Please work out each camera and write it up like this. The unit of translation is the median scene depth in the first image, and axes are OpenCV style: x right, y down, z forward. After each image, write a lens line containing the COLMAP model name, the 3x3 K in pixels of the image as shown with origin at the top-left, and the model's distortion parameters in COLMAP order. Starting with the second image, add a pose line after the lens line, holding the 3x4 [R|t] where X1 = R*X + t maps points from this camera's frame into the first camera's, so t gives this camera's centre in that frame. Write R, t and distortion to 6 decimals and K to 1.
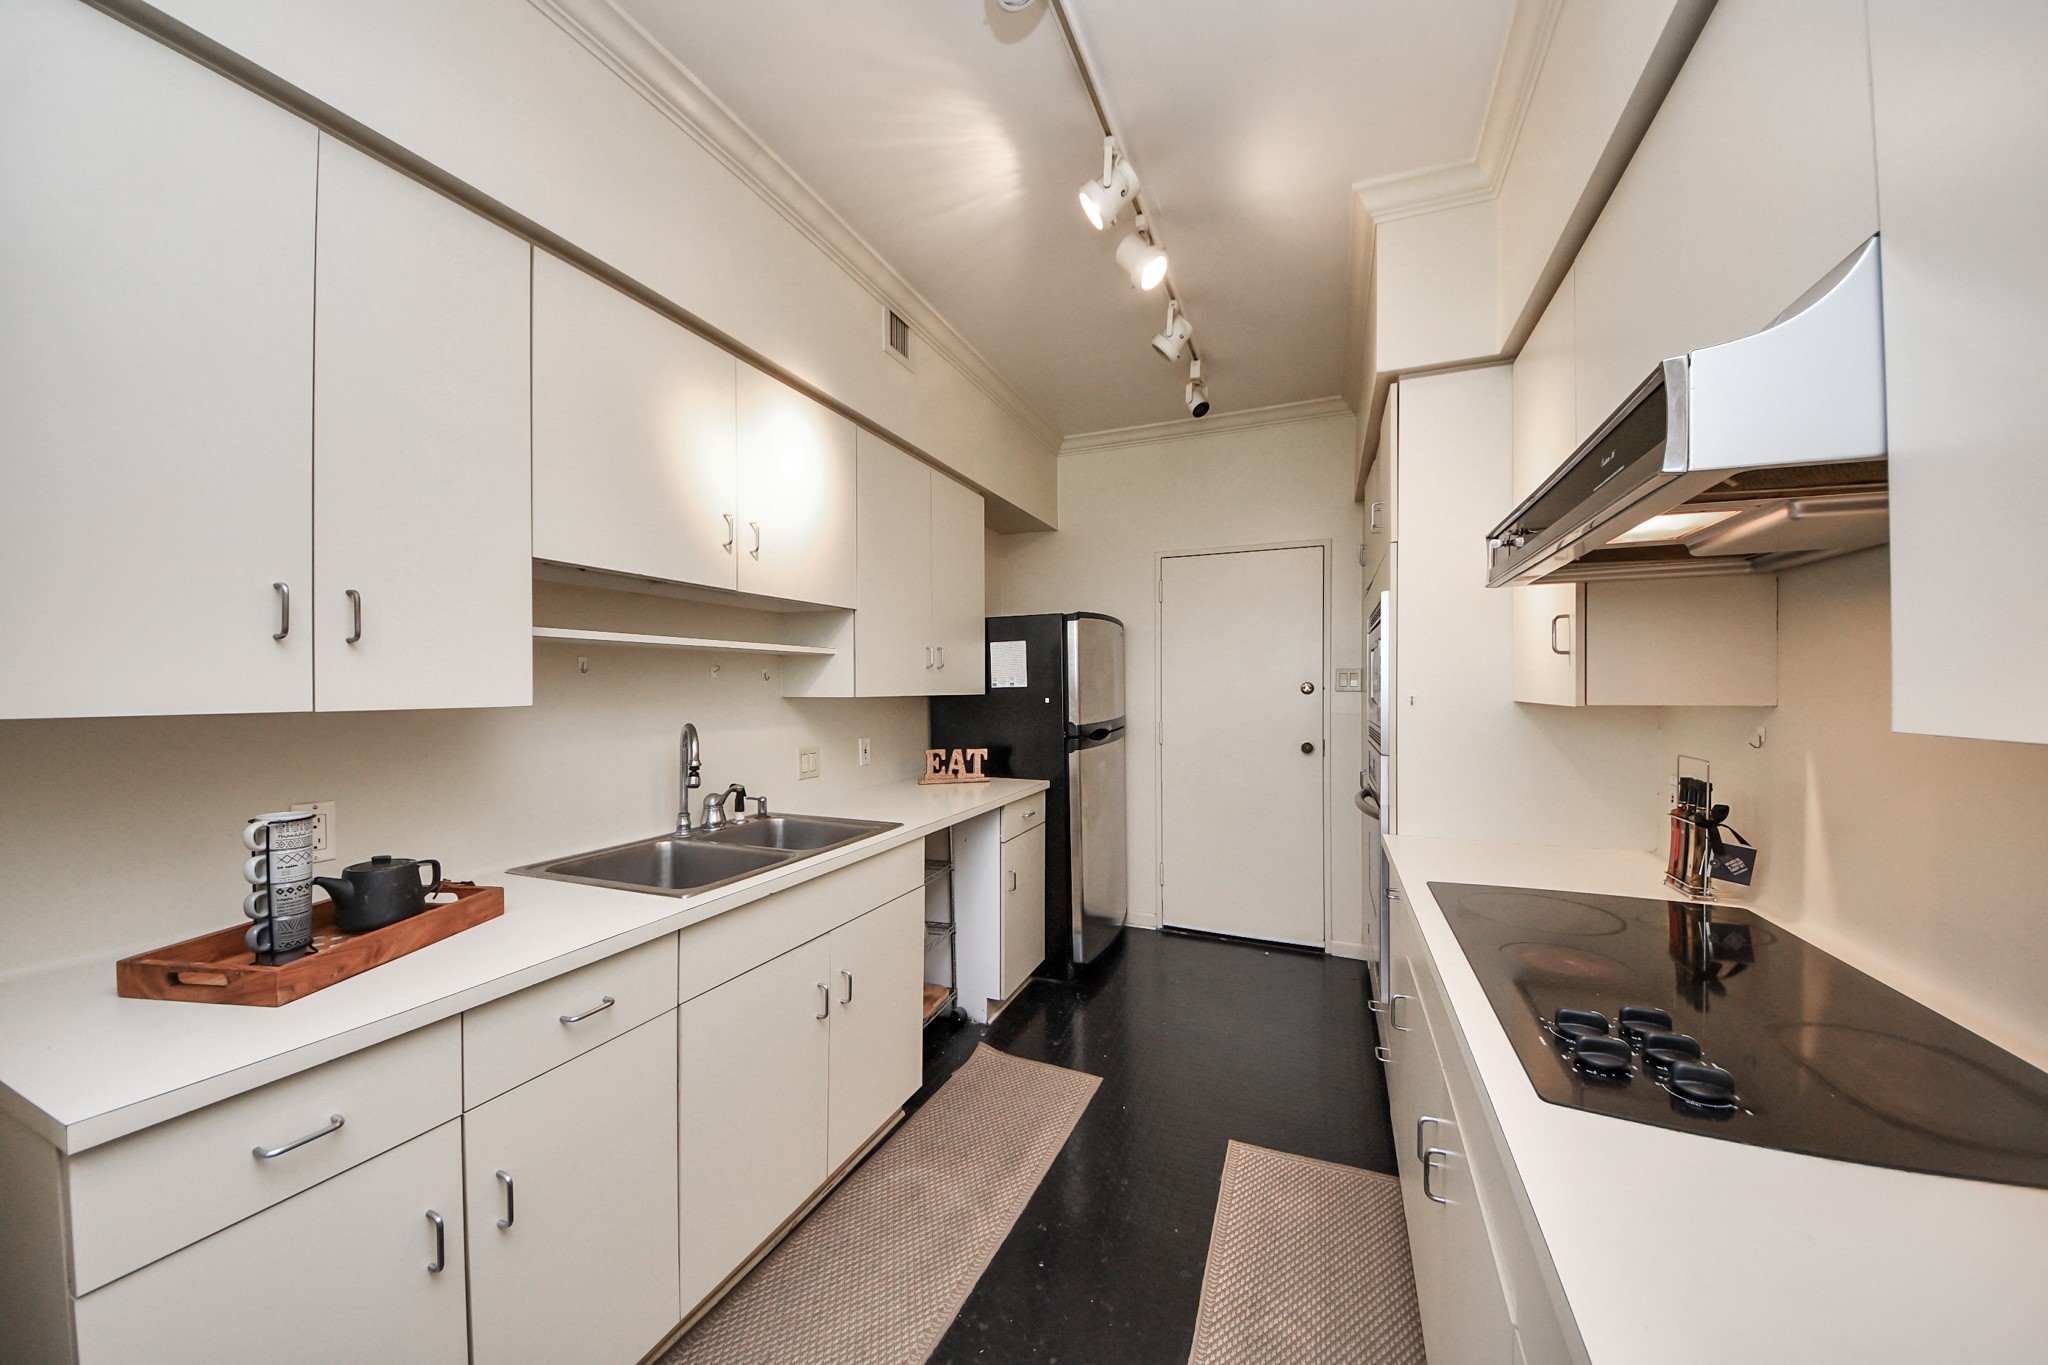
lens RADIAL K [[725.7, 0, 1017.2], [0, 725.7, 675.7], [0, 0, 1]] dist [0.017094, -0.015317]
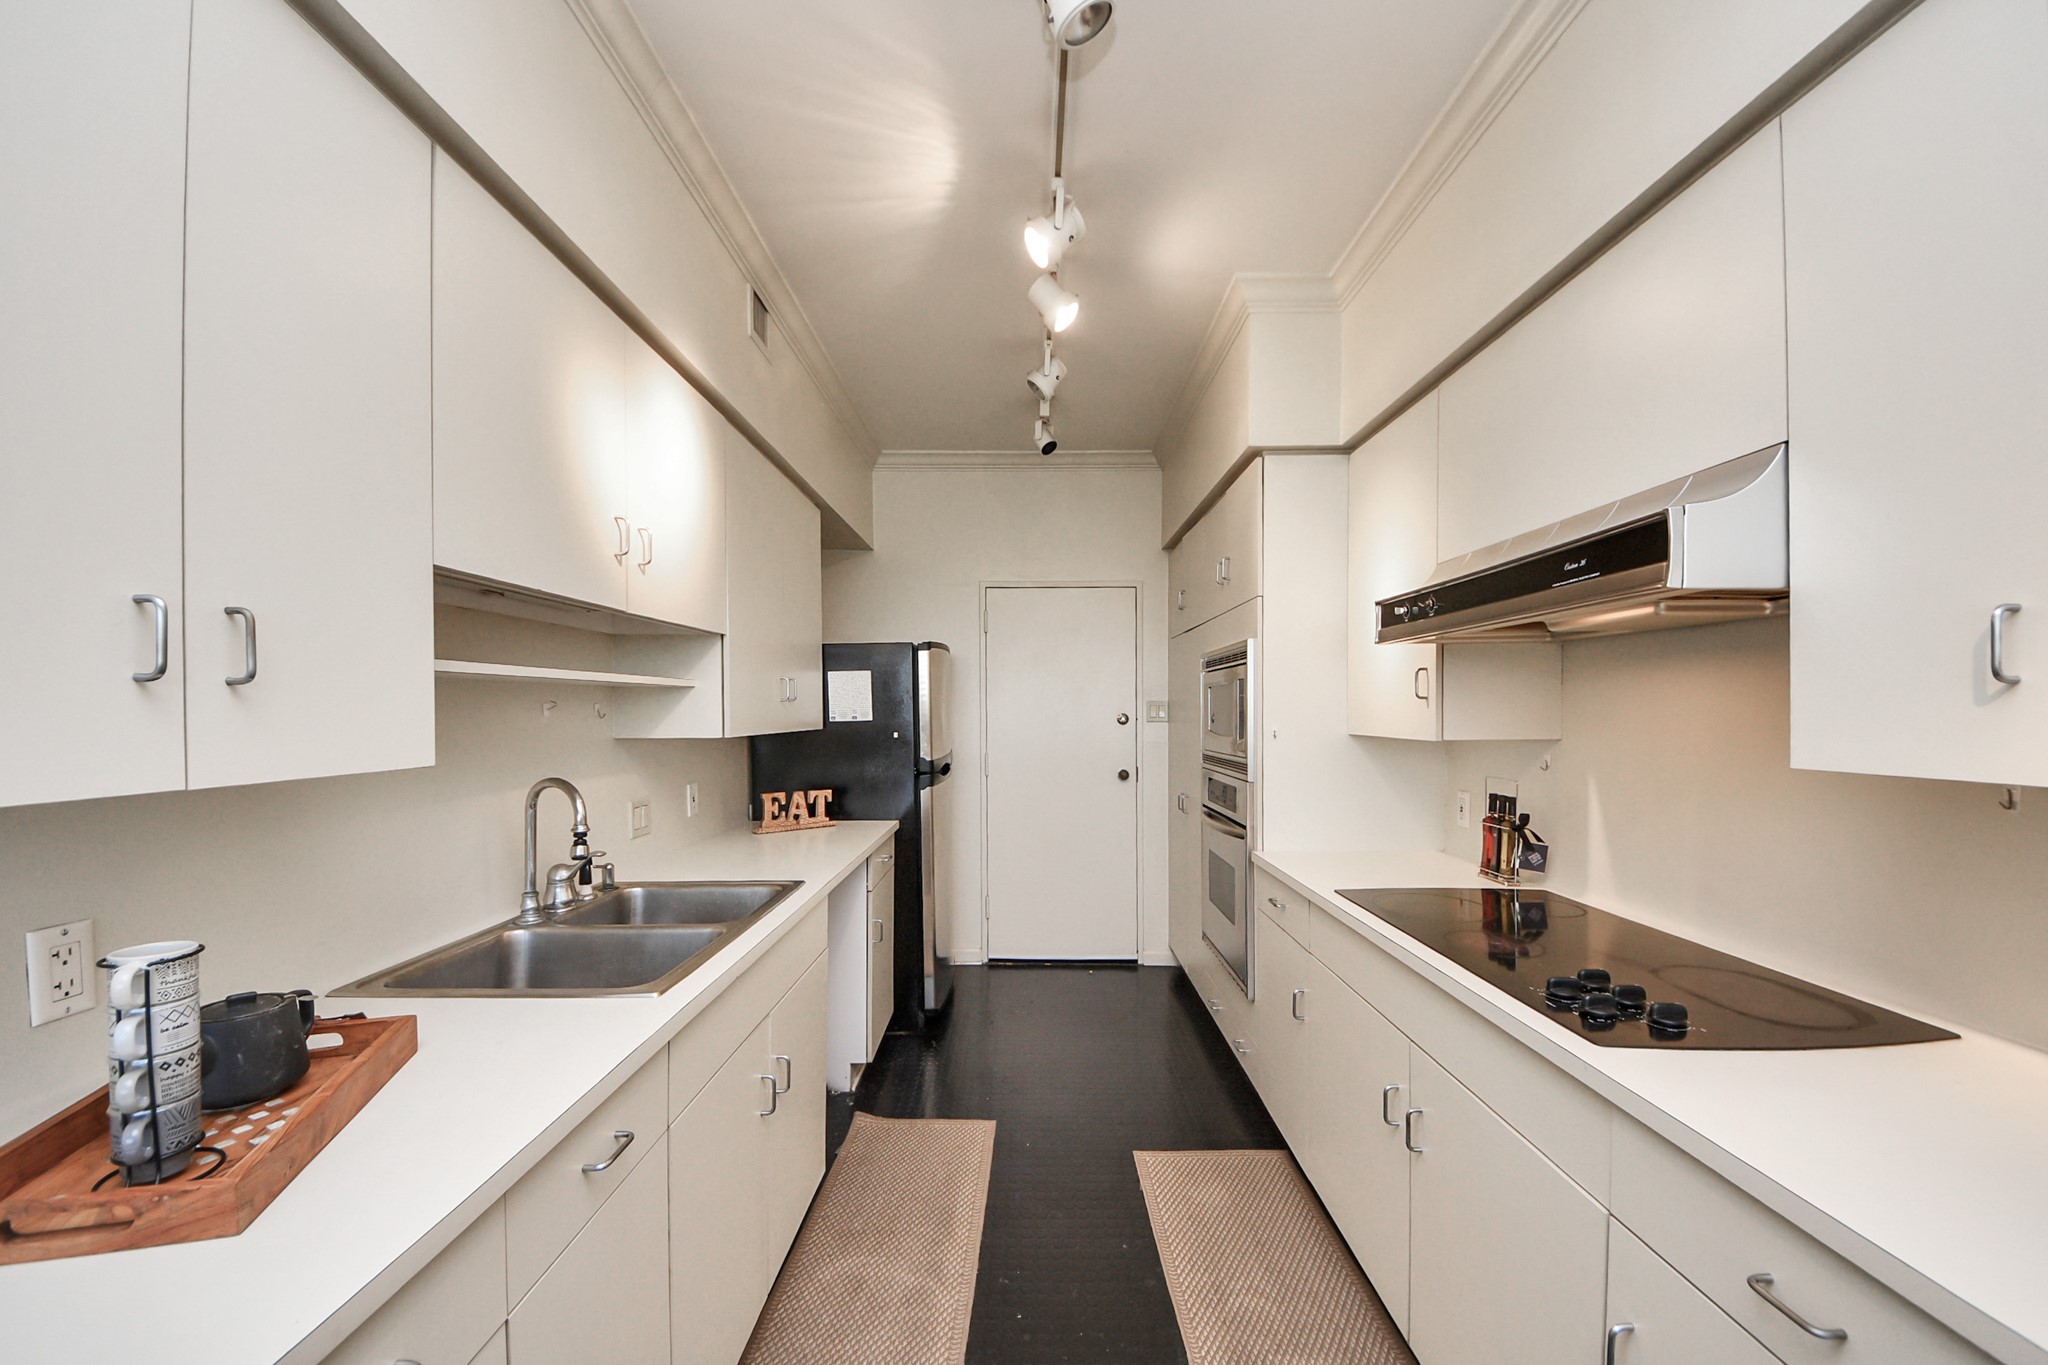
lens RADIAL K [[764.0, 0, 1024.1], [0, 764.0, 701.3], [0, 0, 1]] dist [0.017946, -0.018884]
pose [[0.921634, 0.001865, 0.388055, -0.261098], [-0.003216, 0.999991, 0.002830, -0.018052], [-0.388046, -0.003856, 0.921632, 0.034110]]
